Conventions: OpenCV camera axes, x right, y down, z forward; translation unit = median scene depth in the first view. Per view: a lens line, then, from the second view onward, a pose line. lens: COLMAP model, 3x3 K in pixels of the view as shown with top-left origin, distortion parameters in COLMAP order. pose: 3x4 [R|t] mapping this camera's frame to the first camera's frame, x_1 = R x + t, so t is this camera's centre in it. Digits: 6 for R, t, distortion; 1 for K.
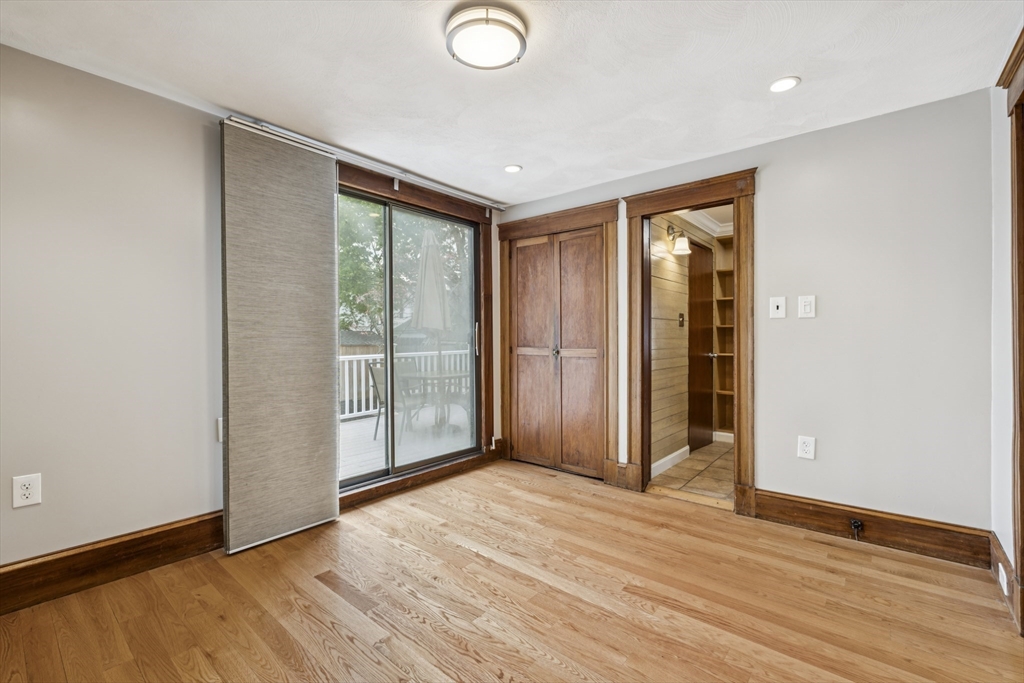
lens RADIAL K [[448.4, 0, 507.3], [0, 448.4, 342.8], [0, 0, 1]] dist [-0.005126, 0.001147]
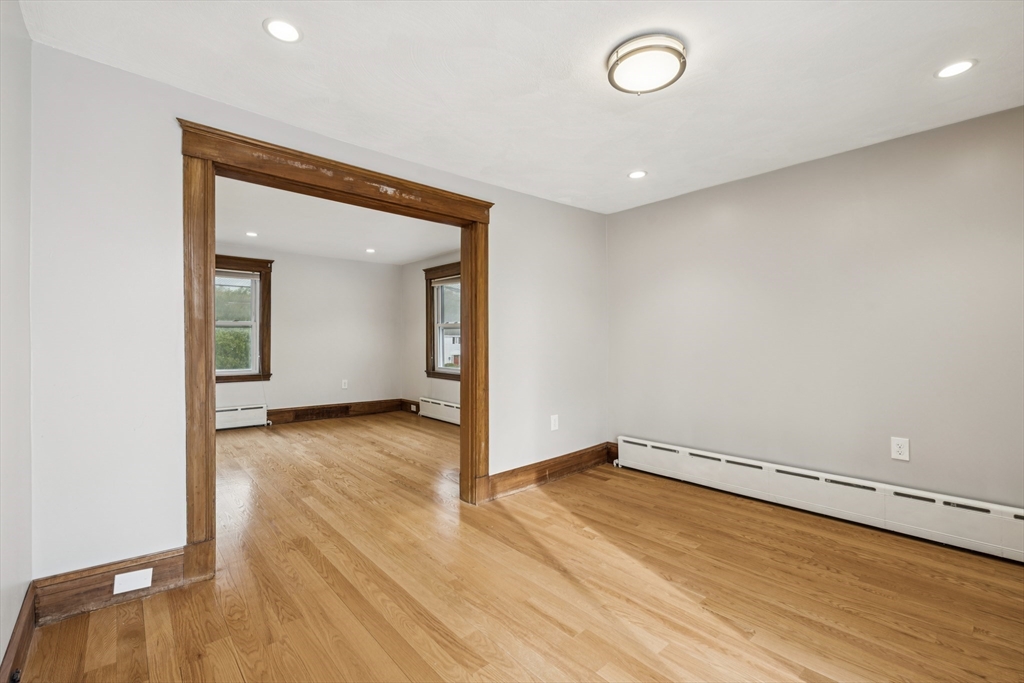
lens RADIAL K [[448.4, 0, 510.9], [0, 448.4, 339.0], [0, 0, 1]] dist [-0.005126, 0.001147]
pose [[-0.988658, 0.005258, 0.150095, 0.048865], [0.007396, 0.999879, 0.013688, -0.015629], [-0.150004, 0.014643, -0.988577, 0.909820]]
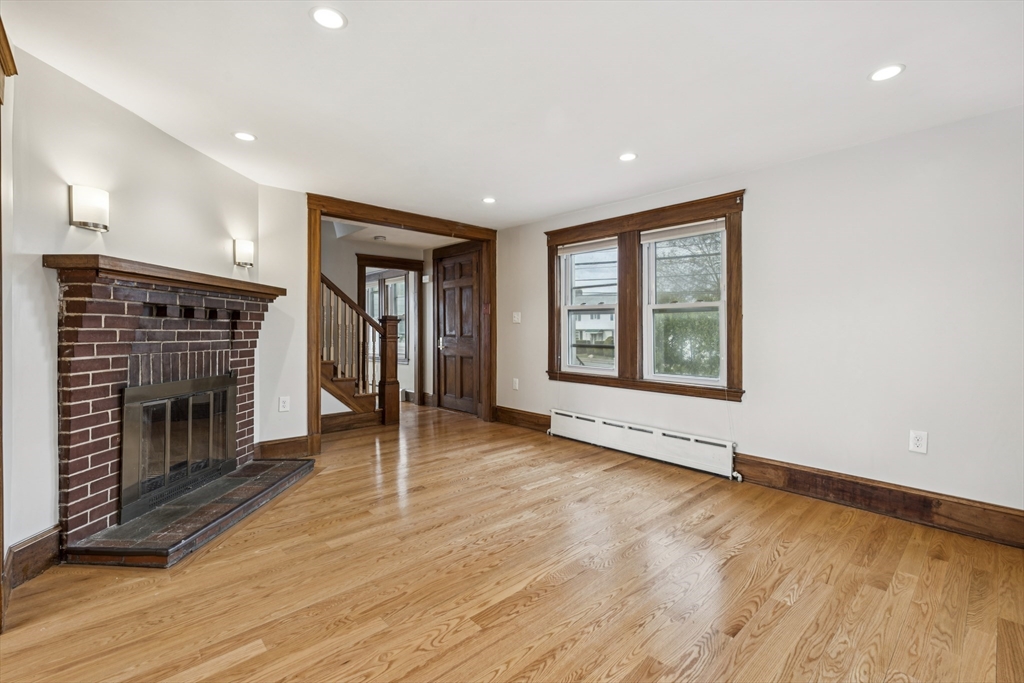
lens RADIAL K [[448.4, 0, 518.2], [0, 448.4, 328.3], [0, 0, 1]] dist [-0.005126, 0.001147]
pose [[0.125347, 0.010453, 0.992058, 0.169128], [0.007776, 0.999903, -0.011518, 0.003465], [-0.992083, 0.009158, 0.125253, -0.138179]]
